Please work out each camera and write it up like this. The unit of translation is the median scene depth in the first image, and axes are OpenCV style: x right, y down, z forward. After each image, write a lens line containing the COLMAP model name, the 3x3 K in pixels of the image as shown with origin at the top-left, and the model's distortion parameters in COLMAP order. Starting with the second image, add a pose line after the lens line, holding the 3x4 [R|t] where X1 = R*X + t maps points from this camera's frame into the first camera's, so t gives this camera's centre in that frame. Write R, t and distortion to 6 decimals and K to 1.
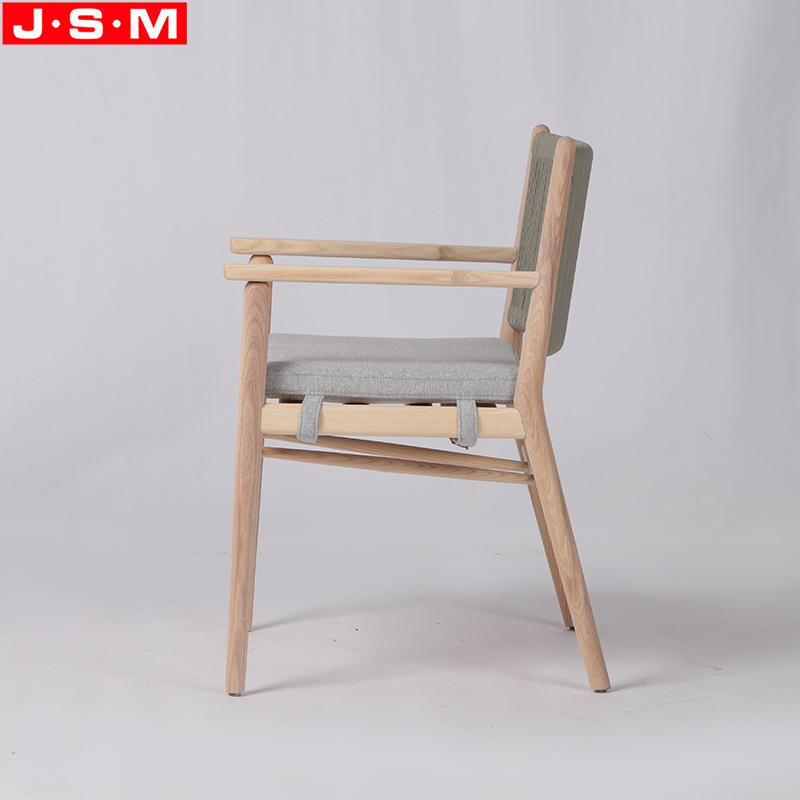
lens RADIAL K [[3896.7, 0, 398.9], [0, 3896.7, 400.3], [0, 0, 1]] dist [0.088917, 0.000000]
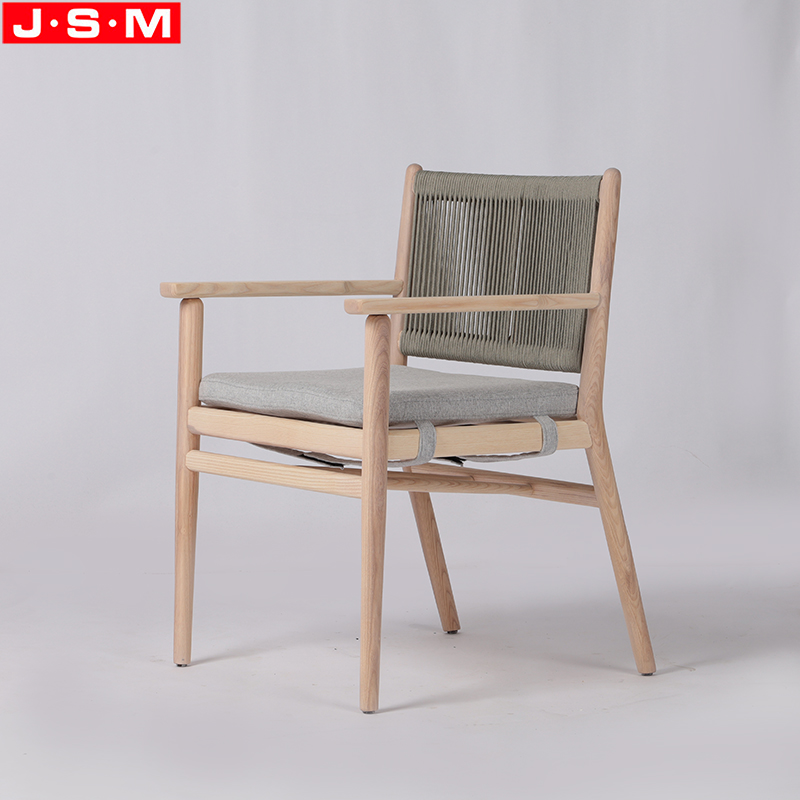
lens RADIAL K [[3896.7, 0, 399.0], [0, 3896.7, 401.2], [0, 0, 1]] dist [0.088917, 0.000000]
pose [[0.844734, -0.061826, 0.531604, -0.584248], [0.071968, 0.997406, 0.001640, -0.008614], [-0.530326, 0.036873, 0.846991, 0.110326]]
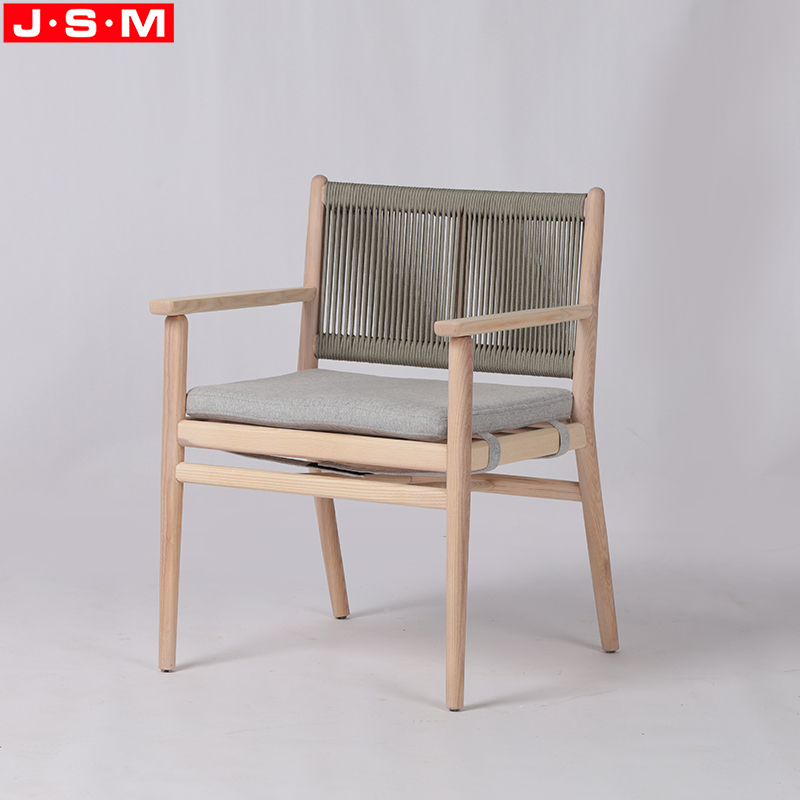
lens RADIAL K [[3896.7, 0, 397.5], [0, 3896.7, 401.0], [0, 0, 1]] dist [0.088917, 0.000000]
pose [[0.534448, -0.113152, 0.837593, -0.969849], [0.085057, 0.993168, 0.079896, -0.101685], [-0.840911, 0.028542, 0.540421, 0.413064]]
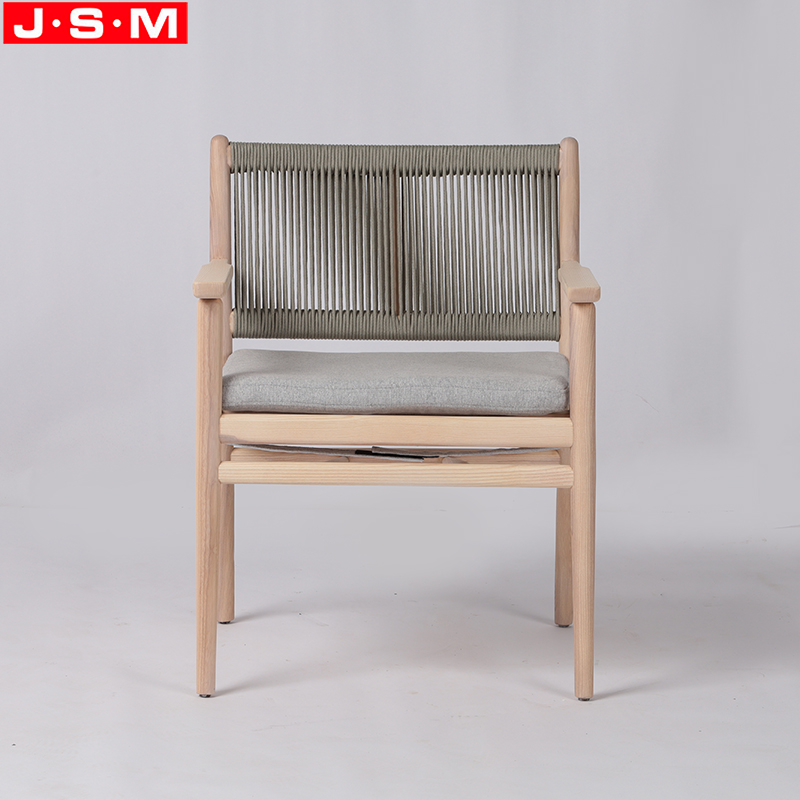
lens RADIAL K [[3896.7, 0, 403.9], [0, 3896.7, 406.0], [0, 0, 1]] dist [0.088917, 0.000000]
pose [[-0.000062, -0.148254, 0.988949, -1.055570], [0.091974, 0.984757, 0.147632, -0.158914], [-0.995761, 0.090966, 0.013574, 1.027700]]
